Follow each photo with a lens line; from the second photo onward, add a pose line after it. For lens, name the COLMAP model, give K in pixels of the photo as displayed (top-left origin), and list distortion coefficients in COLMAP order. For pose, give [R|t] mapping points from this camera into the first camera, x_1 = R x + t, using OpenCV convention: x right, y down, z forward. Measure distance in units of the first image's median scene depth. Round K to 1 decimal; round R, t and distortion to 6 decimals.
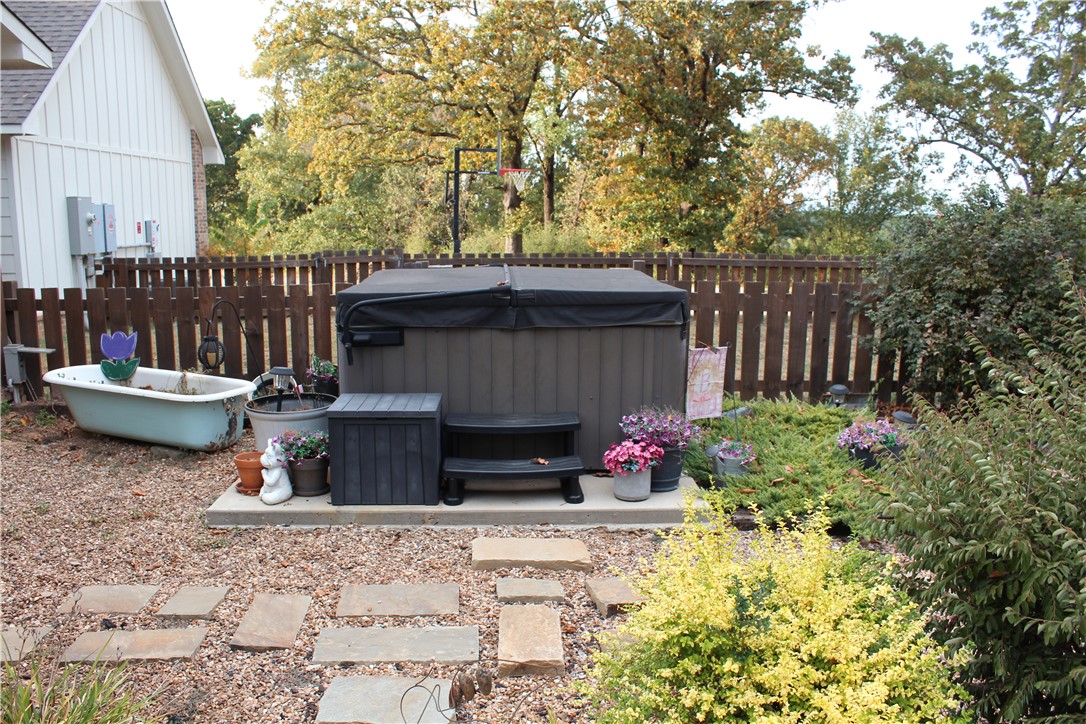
lens RADIAL K [[887.3, 0, 524.1], [0, 887.3, 361.5], [0, 0, 1]] dist [-0.164734, 0.127176]
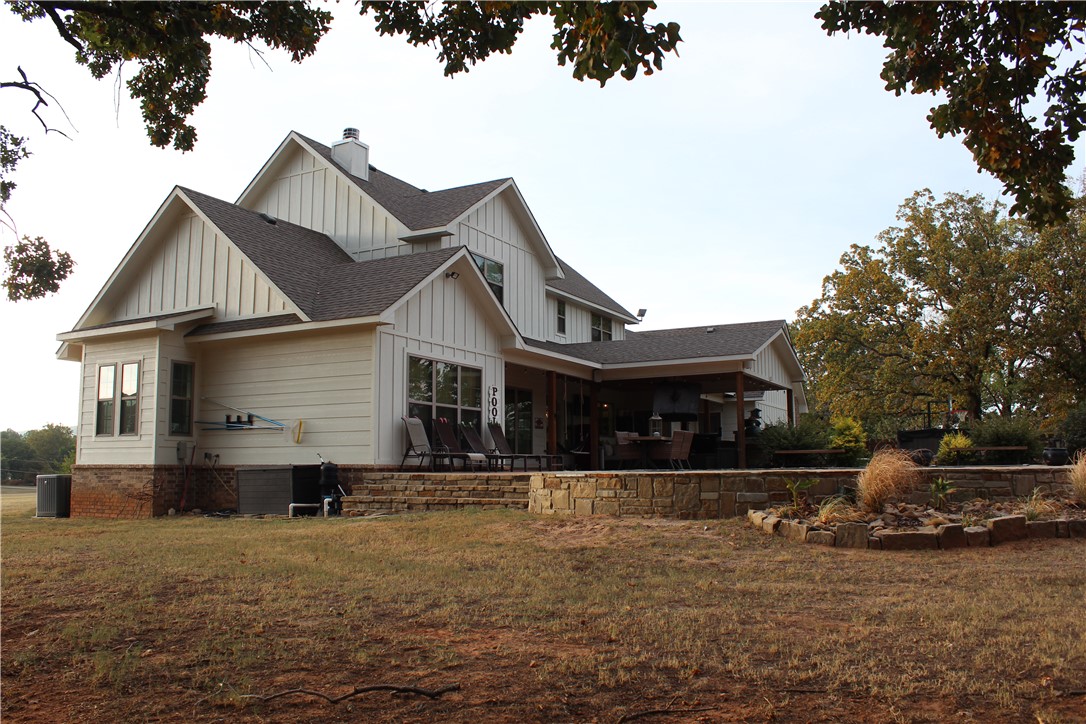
lens RADIAL K [[887.3, 0, 524.1], [0, 887.3, 361.5], [0, 0, 1]] dist [-0.164734, 0.127176]
pose [[0.864971, -0.064723, -0.497631, 0.056632], [-0.084971, 0.958439, -0.272351, 0.149496], [0.494576, 0.277860, 0.823522, -0.576753]]
